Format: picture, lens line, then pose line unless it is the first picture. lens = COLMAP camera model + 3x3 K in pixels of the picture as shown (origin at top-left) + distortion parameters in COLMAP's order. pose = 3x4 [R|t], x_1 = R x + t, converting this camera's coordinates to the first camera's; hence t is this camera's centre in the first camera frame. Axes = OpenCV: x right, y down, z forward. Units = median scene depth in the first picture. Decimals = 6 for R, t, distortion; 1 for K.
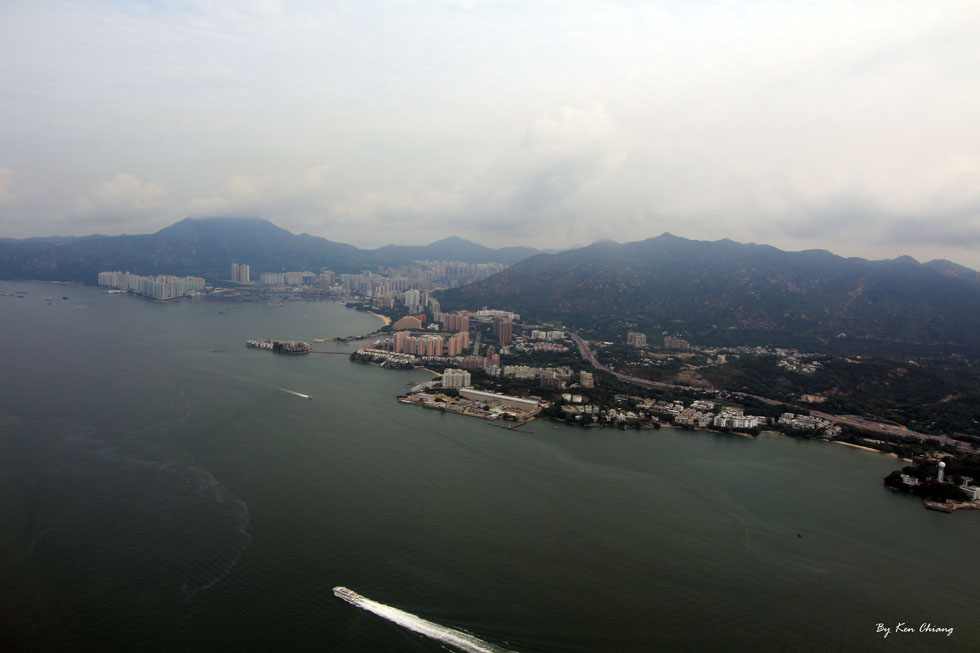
lens RADIAL K [[490.2, 0, 490.0], [0, 490.2, 326.5], [0, 0, 1]] dist [-0.000554, -0.000854]
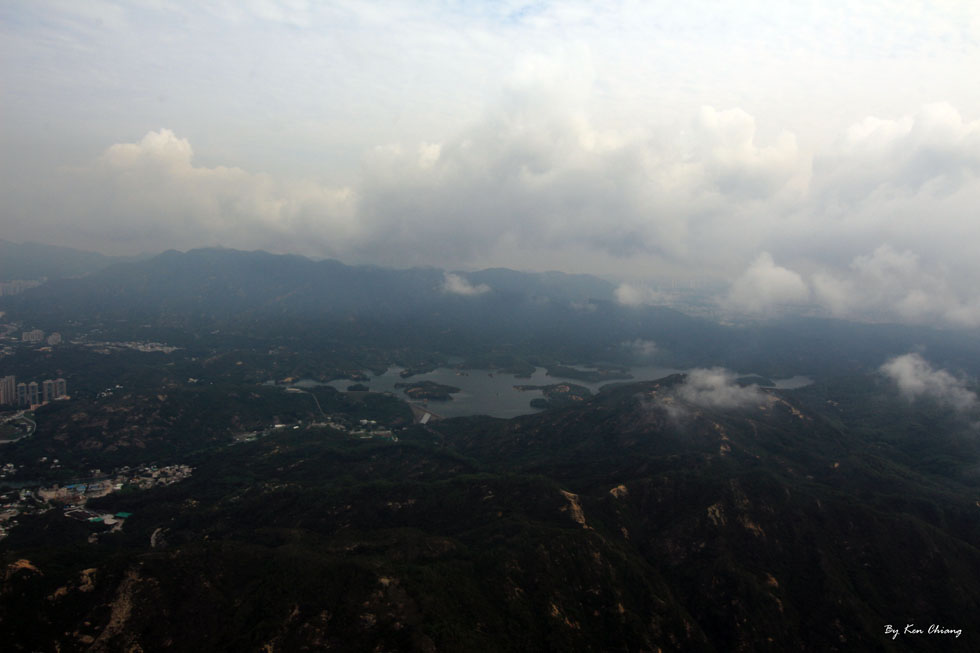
lens RADIAL K [[490.2, 0, 490.0], [0, 490.2, 326.5], [0, 0, 1]] dist [-0.000554, -0.000854]
pose [[0.999482, -0.000797, 0.032164, 1.367473], [0.001181, 0.999928, -0.011937, 0.020599], [-0.032153, 0.011969, 0.999411, -0.229646]]
